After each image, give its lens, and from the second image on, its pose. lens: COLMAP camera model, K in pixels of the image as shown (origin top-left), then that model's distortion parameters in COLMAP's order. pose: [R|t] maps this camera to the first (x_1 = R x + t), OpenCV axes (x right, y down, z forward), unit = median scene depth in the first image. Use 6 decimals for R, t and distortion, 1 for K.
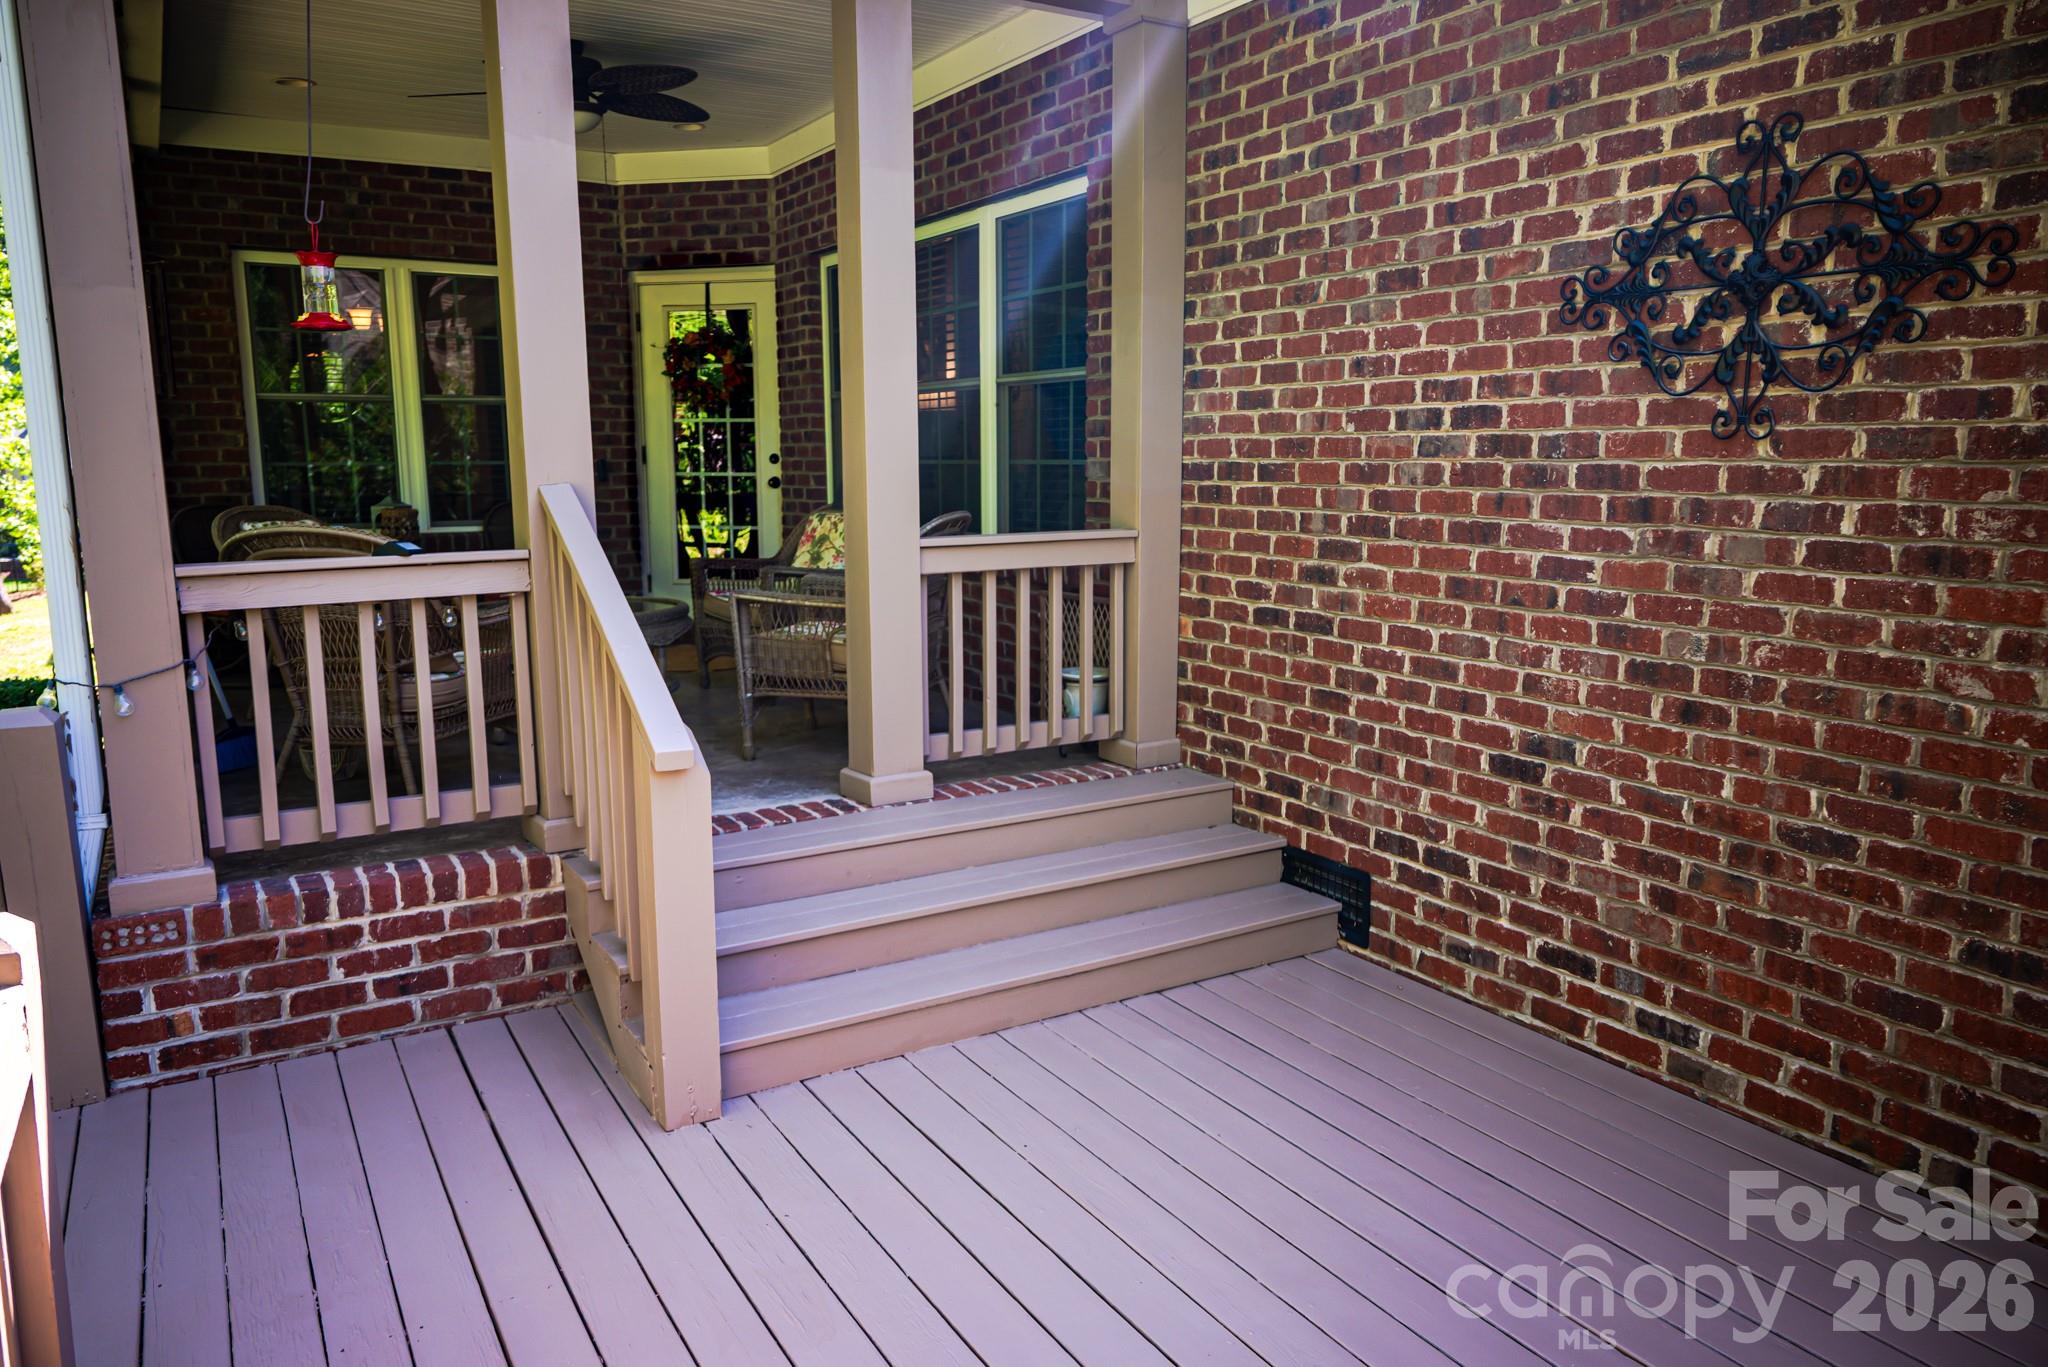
lens RADIAL K [[1399.3, 0, 1024.0], [0, 1399.3, 683.5], [0, 0, 1]] dist [0.001278, 0.000111]
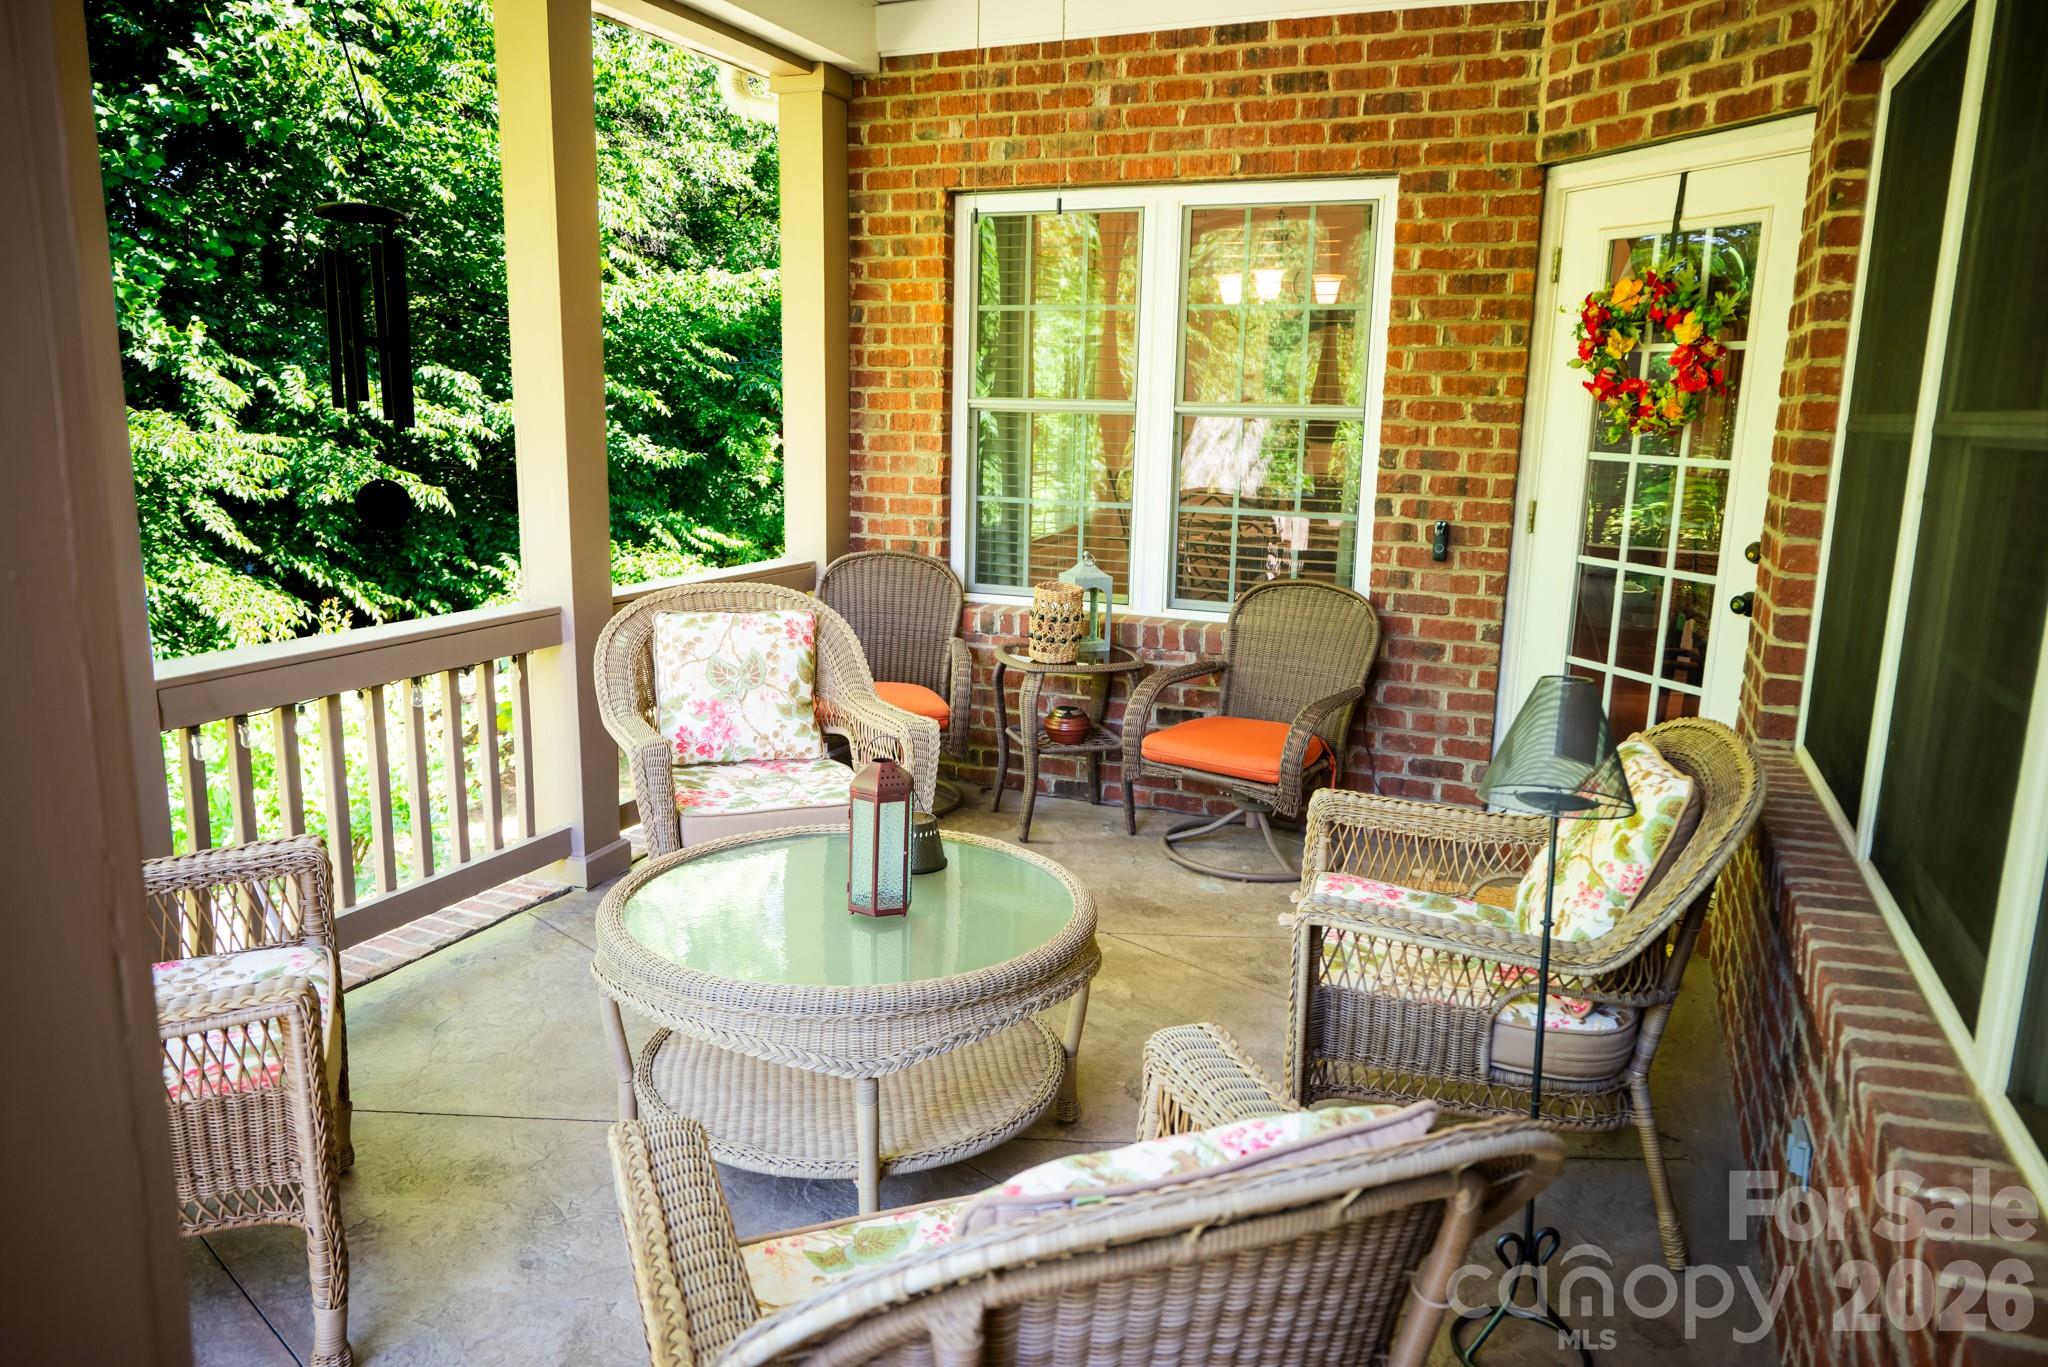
lens RADIAL K [[1399.3, 0, 1024.0], [0, 1399.3, 683.5], [0, 0, 1]] dist [0.001278, 0.000111]
pose [[0.605699, 0.171515, -0.776989, 0.037608], [-0.145397, 0.983908, 0.103848, -0.133001], [0.782297, 0.050071, 0.620890, 0.541474]]
